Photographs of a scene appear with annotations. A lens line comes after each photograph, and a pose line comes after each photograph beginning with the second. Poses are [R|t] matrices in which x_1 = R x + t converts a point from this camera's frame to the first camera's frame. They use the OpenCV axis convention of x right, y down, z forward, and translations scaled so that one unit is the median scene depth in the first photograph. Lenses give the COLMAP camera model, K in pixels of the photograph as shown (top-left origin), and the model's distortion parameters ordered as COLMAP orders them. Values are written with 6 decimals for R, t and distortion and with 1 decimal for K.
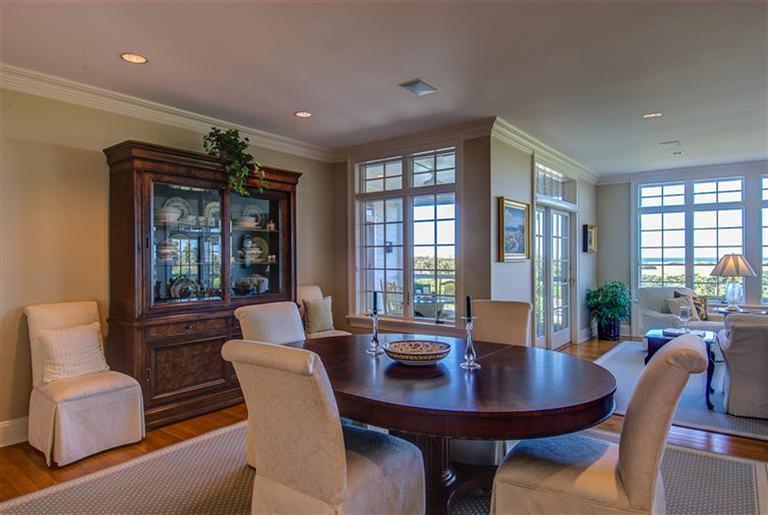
lens RADIAL K [[464.0, 0, 386.6], [0, 464.0, 254.3], [0, 0, 1]] dist [-0.042161, 0.041607]
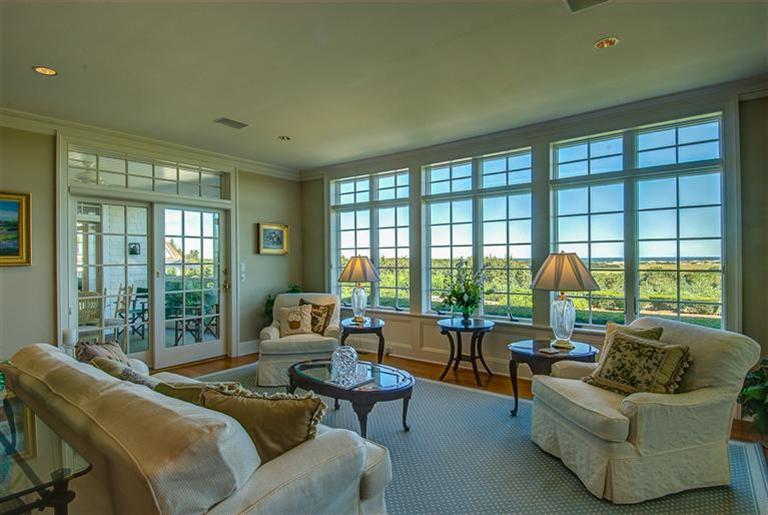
lens RADIAL K [[399.6, 0, 381.9], [0, 399.6, 259.3], [0, 0, 1]] dist [0.010979, -0.002434]
pose [[0.999996, -0.002623, -0.001316, 0.684385], [0.002635, 0.999955, 0.009144, -0.000834], [0.001292, -0.009147, 0.999957, 0.212339]]
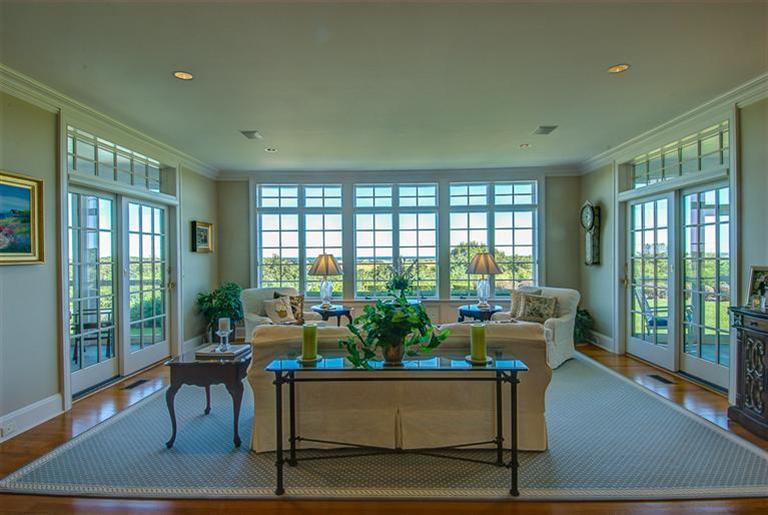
lens RADIAL K [[400.1, 0, 381.2], [0, 400.1, 255.0], [0, 0, 1]] dist [0.022213, -0.010866]
pose [[0.806944, -0.000322, 0.590628, 0.266483], [0.000029, 1.000000, 0.000504, 0.000700], [-0.590628, -0.000390, 0.806944, 0.152110]]
